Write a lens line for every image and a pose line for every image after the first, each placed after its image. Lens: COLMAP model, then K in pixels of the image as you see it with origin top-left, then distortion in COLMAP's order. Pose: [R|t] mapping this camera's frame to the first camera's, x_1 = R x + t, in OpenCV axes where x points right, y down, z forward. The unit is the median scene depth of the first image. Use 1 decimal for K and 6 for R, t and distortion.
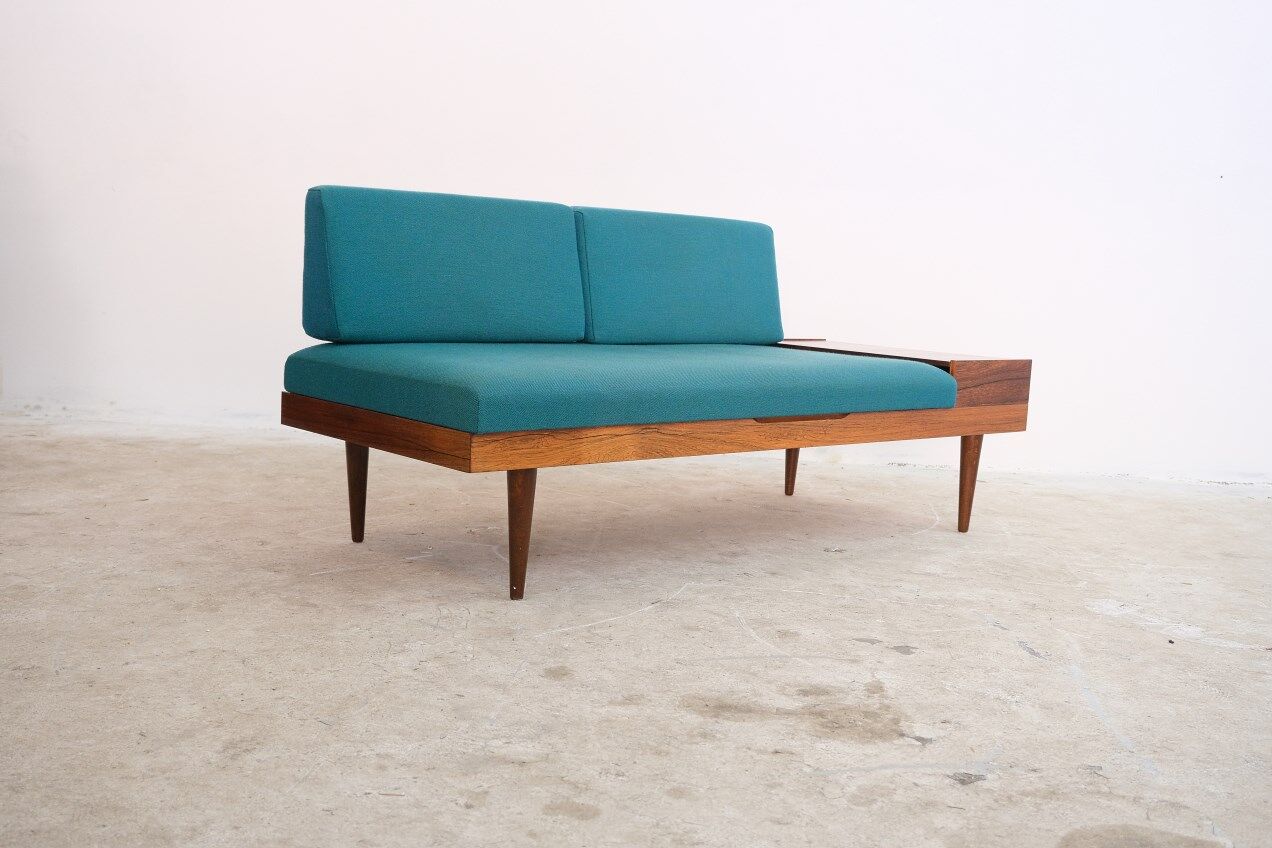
lens RADIAL K [[1407.9, 0, 638.8], [0, 1407.9, 406.4], [0, 0, 1]] dist [0.023287, 0.000000]
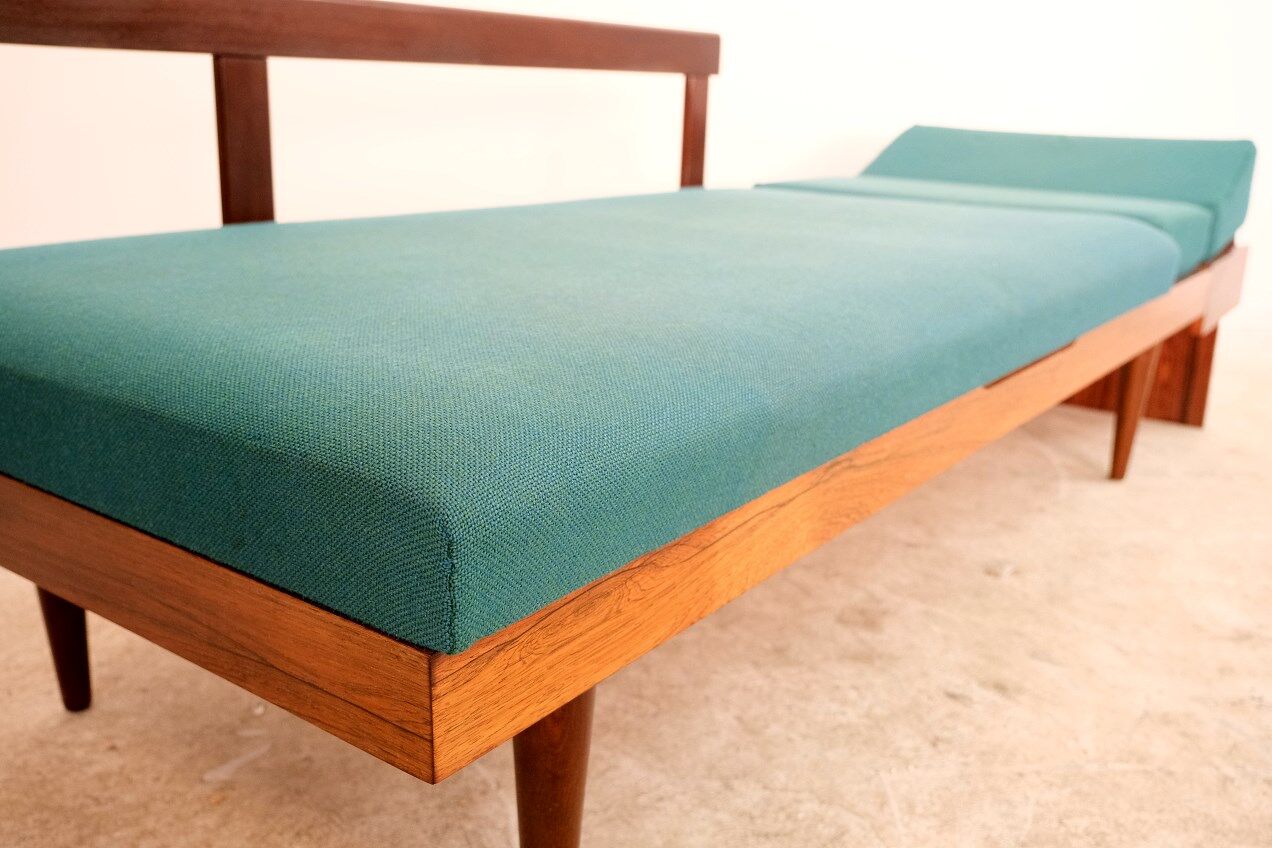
lens RADIAL K [[1175.1, 0, 641.2], [0, 1175.1, 413.4], [0, 0, 1]] dist [0.035700, 0.000000]
pose [[0.976002, -0.082853, 0.201385, -0.131737], [0.046790, 0.982981, 0.177649, -0.070150], [-0.212676, -0.163963, 0.963268, 0.849106]]
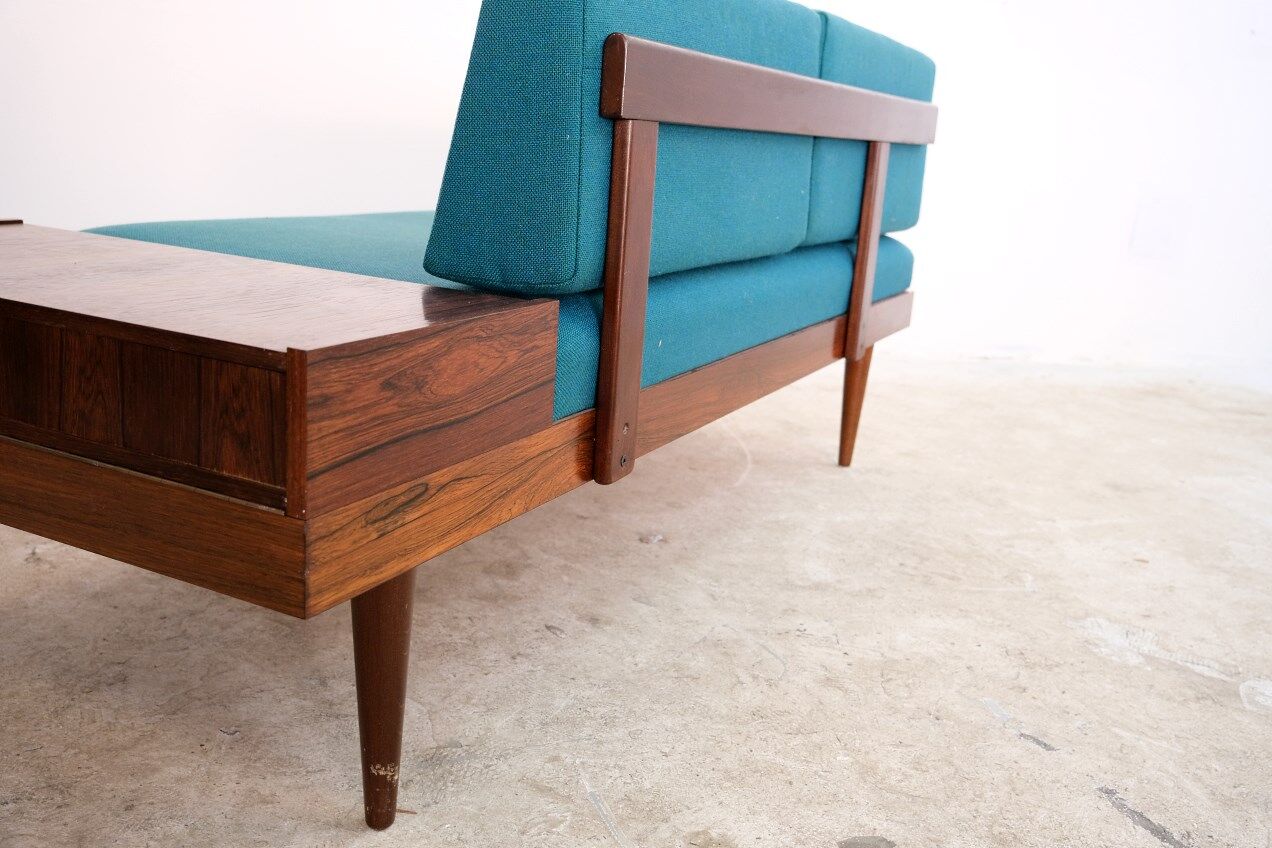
lens RADIAL K [[1186.8, 0, 637.3], [0, 1186.8, 410.0], [0, 0, 1]] dist [-0.011981, 0.000000]
pose [[0.956693, -0.045899, 0.287456, -0.032167], [0.002312, 0.988658, 0.150168, -0.054545], [-0.291088, -0.143000, 0.945949, 0.710737]]
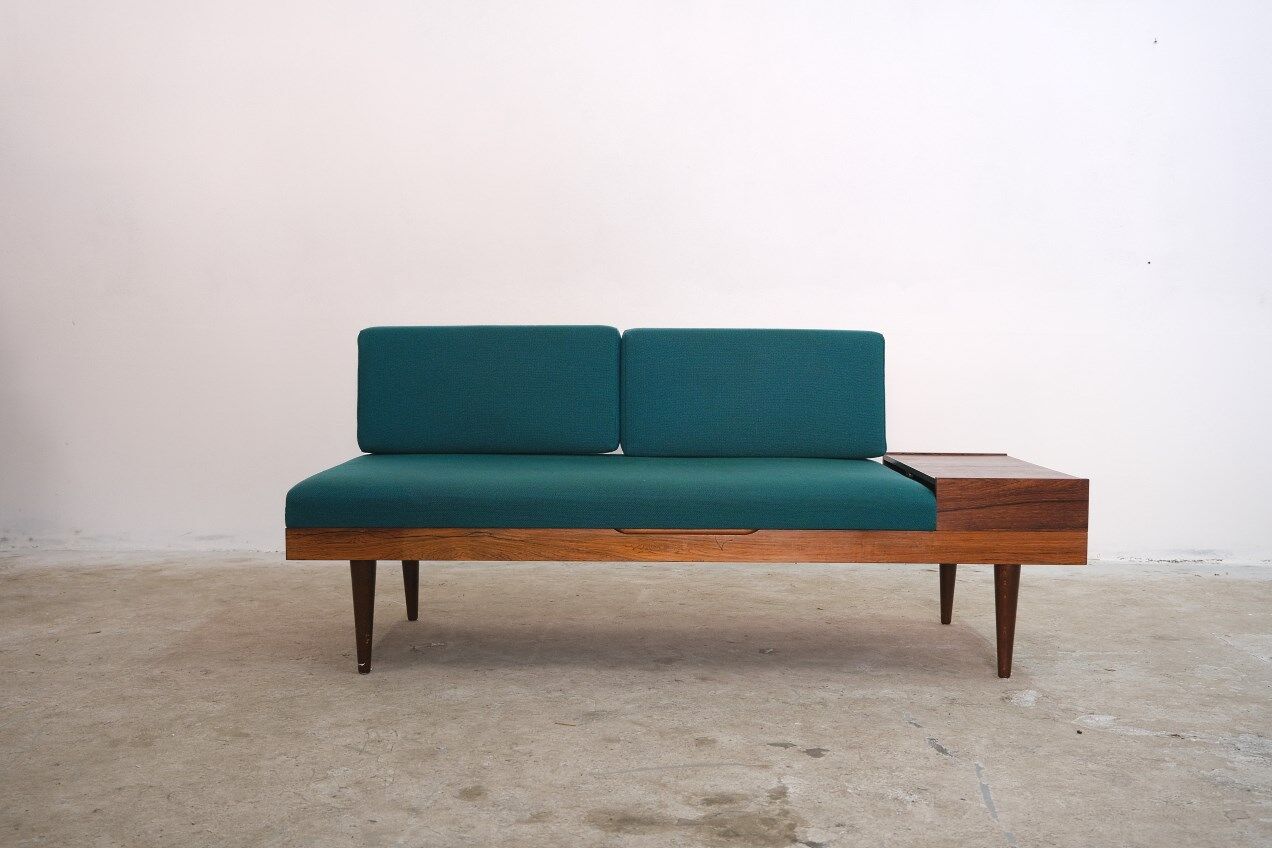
lens RADIAL K [[1421.1, 0, 636.7], [0, 1421.1, 411.9], [0, 0, 1]] dist [0.027459, 0.000000]
pose [[0.998933, -0.046080, -0.003104, 0.077394], [0.045831, 0.997345, -0.056593, -0.025230], [0.005704, 0.056391, 0.998392, -0.060666]]
